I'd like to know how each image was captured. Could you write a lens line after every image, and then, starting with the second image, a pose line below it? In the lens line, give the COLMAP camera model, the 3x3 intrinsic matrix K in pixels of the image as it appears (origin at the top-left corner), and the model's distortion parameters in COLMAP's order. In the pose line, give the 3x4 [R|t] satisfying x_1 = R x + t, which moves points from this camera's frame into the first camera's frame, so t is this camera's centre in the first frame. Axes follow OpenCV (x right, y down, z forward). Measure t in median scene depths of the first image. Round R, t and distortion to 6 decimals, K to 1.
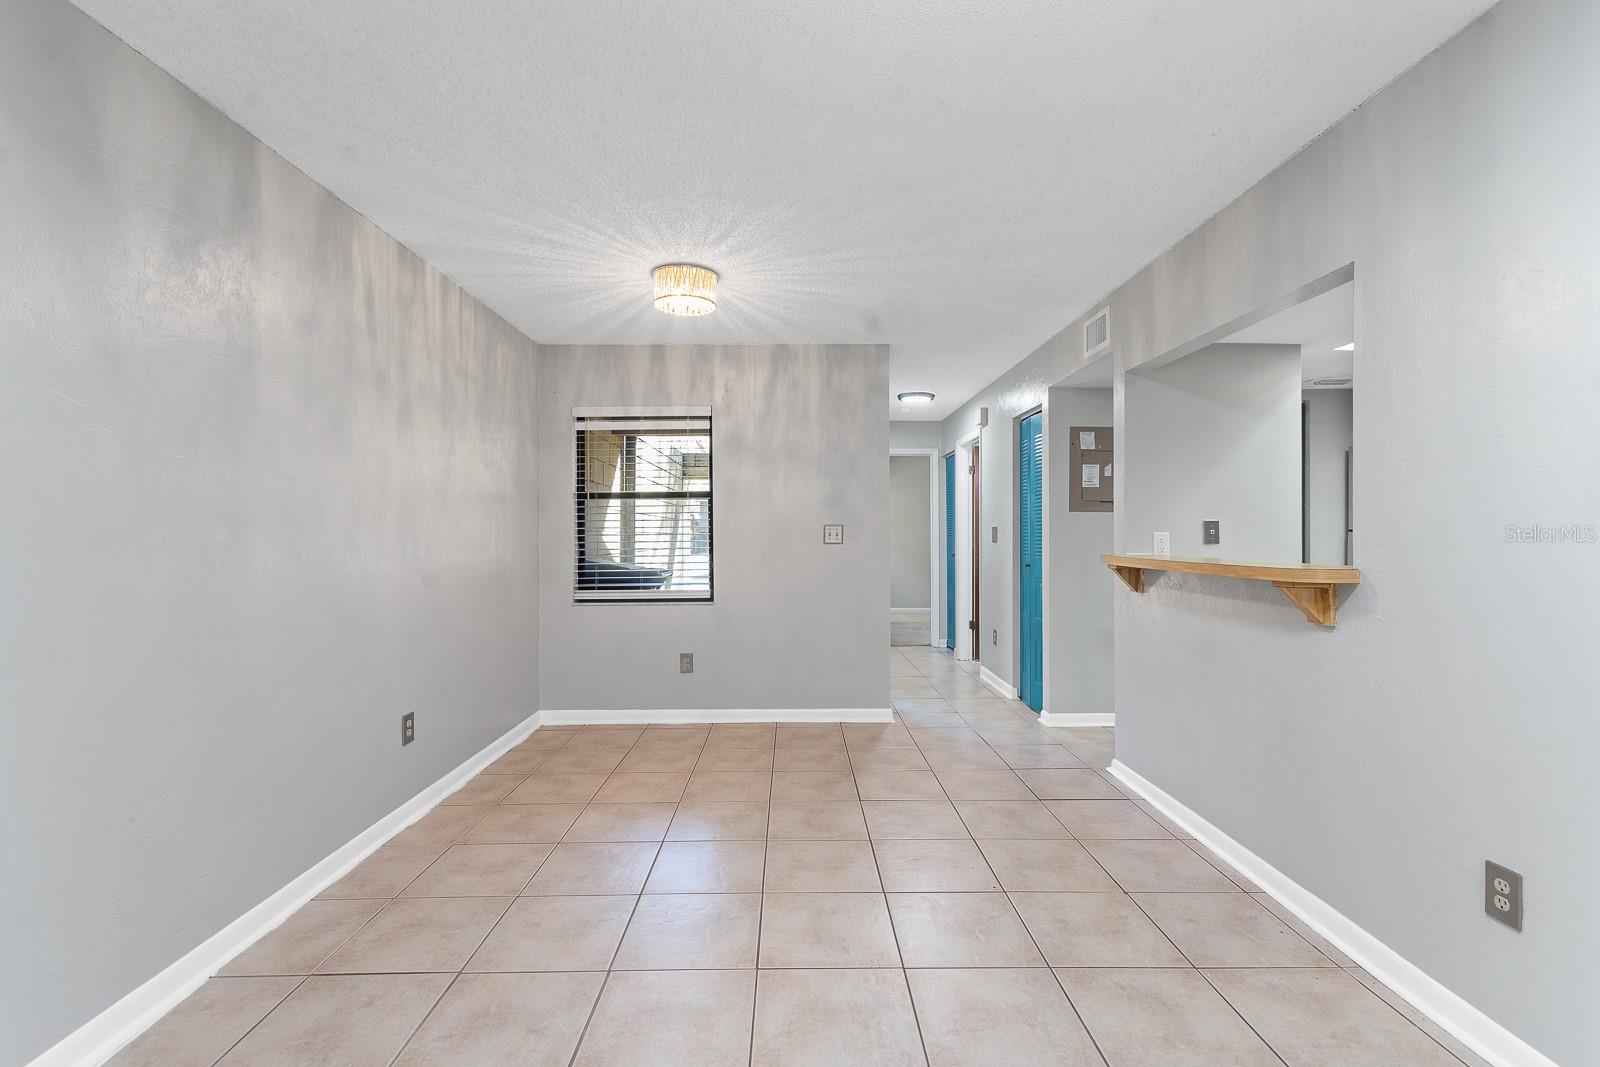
lens RADIAL K [[709.3, 0, 792.0], [0, 709.3, 530.7], [0, 0, 1]] dist [0.006739, -0.002854]
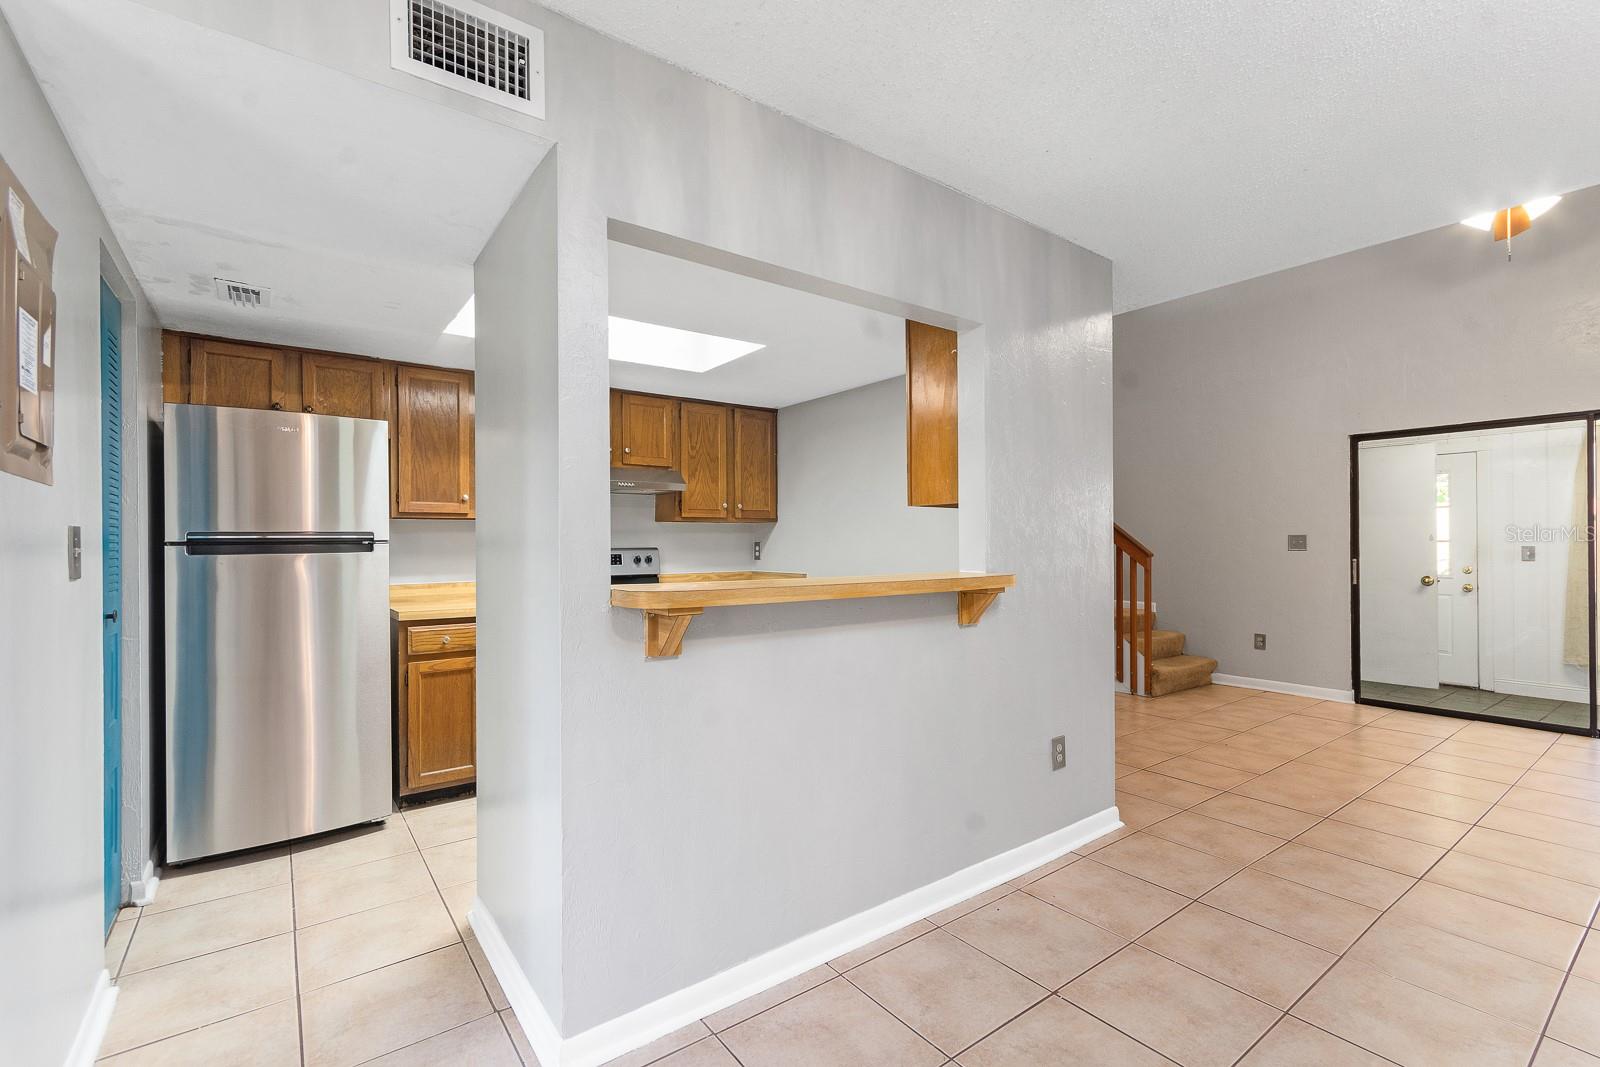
lens RADIAL K [[709.3, 0, 796.8], [0, 709.3, 542.0], [0, 0, 1]] dist [0.006739, -0.002854]
pose [[-0.593808, 0.007253, 0.804574, -0.004084], [0.003854, 0.999974, -0.006170, 0.004277], [-0.804597, -0.000563, -0.593821, 1.115872]]
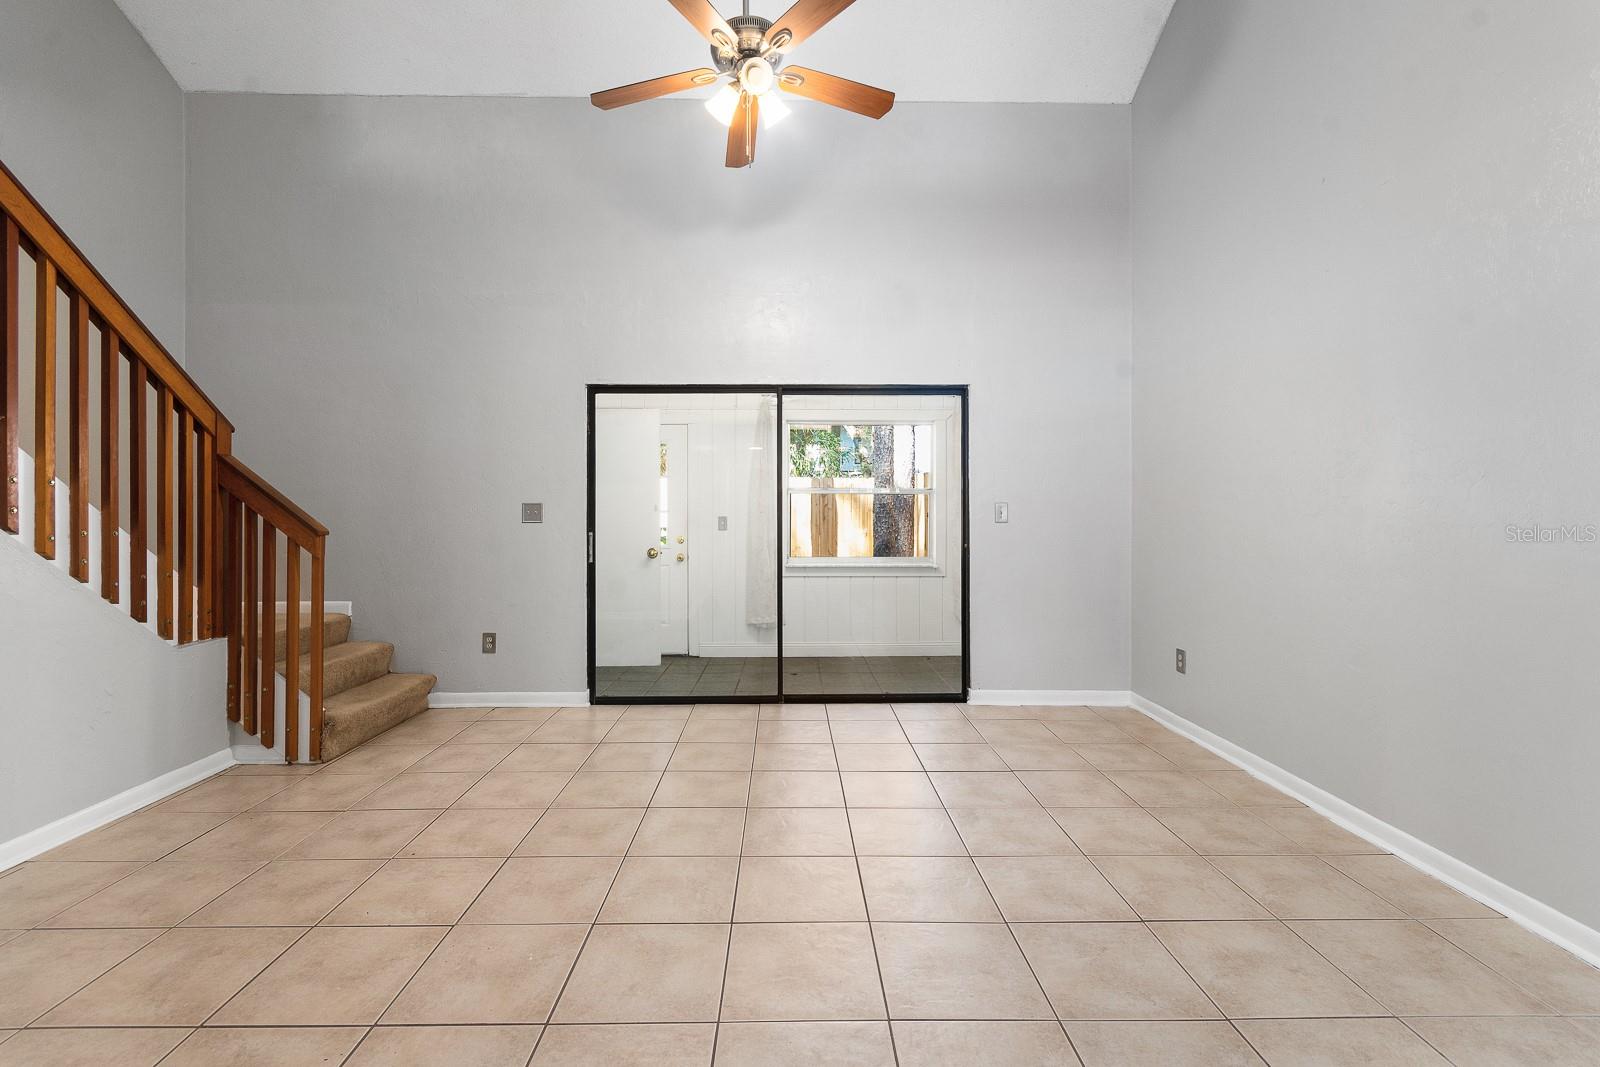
lens RADIAL K [[709.3, 0, 794.1], [0, 709.3, 508.4], [0, 0, 1]] dist [0.006739, -0.002854]
pose [[-0.999949, 0.002800, -0.009701, 0.150644], [0.002852, 0.999982, -0.005322, 0.000146], [0.009686, -0.005349, -0.999939, 0.562259]]
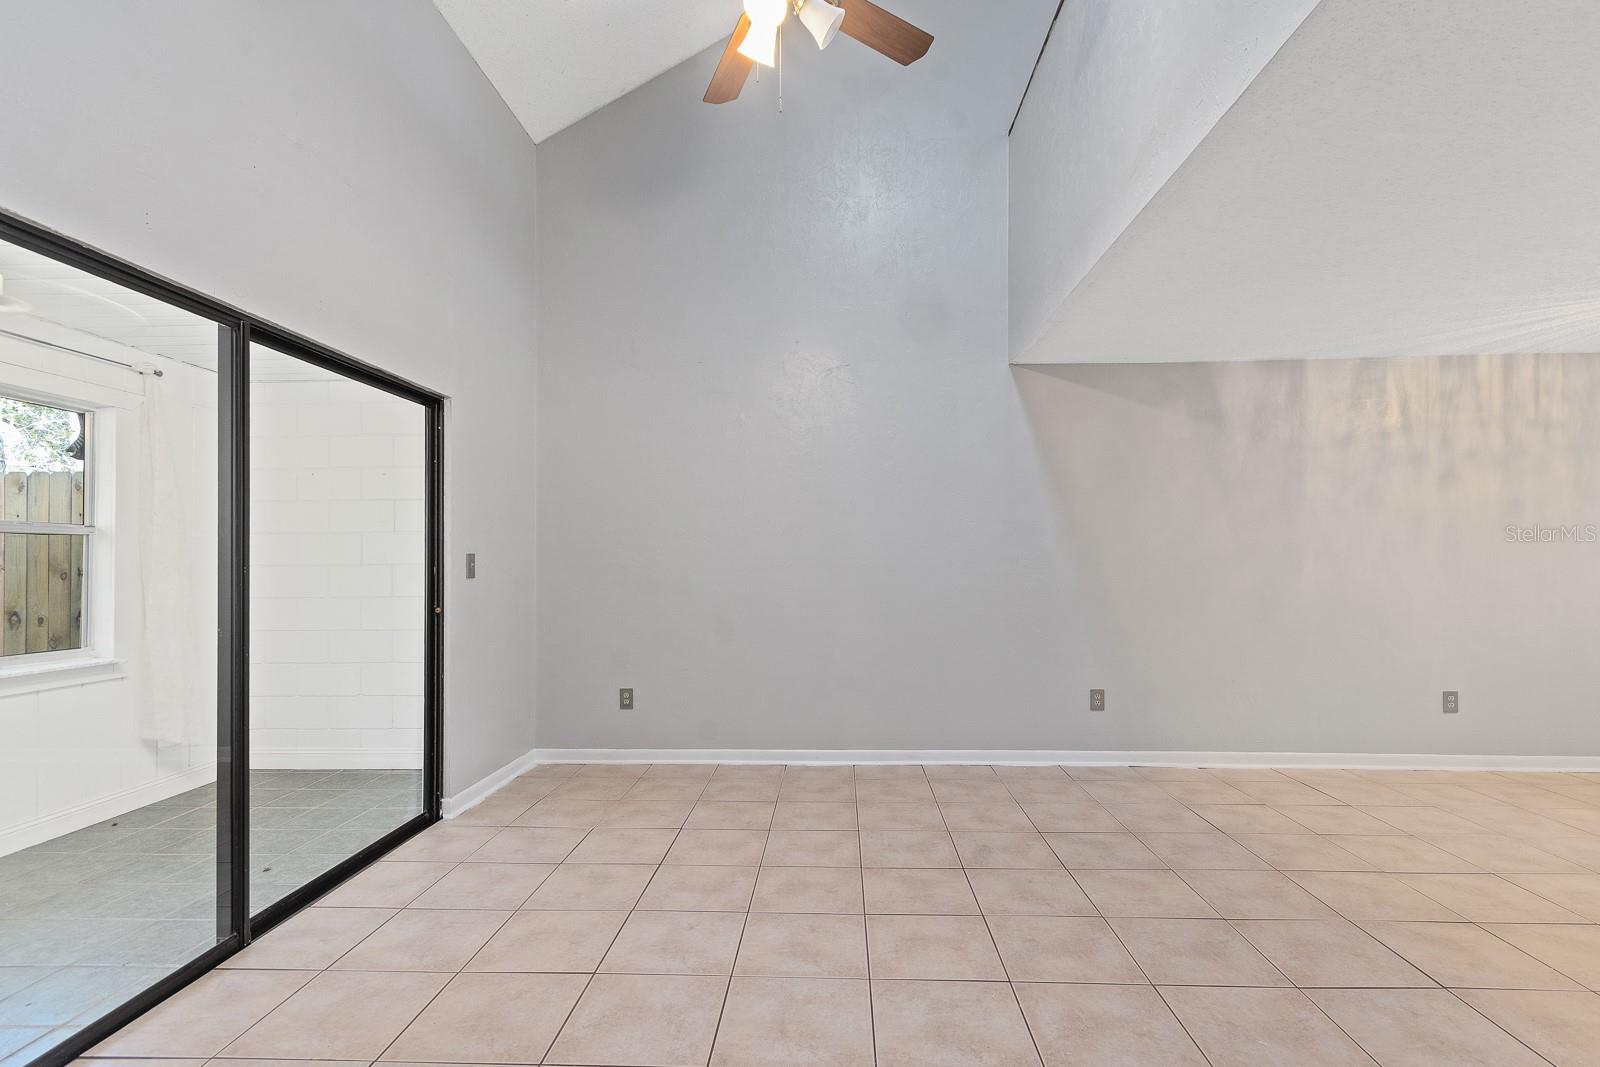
lens RADIAL K [[751.3, 0, 810.3], [0, 751.3, 549.4], [0, 0, 1]] dist [0.003273, -0.000067]
pose [[-0.042093, -0.019183, -0.998930, 0.828025], [0.007183, 0.999784, -0.019502, 0.004280], [0.999088, -0.007996, -0.041946, -0.173890]]
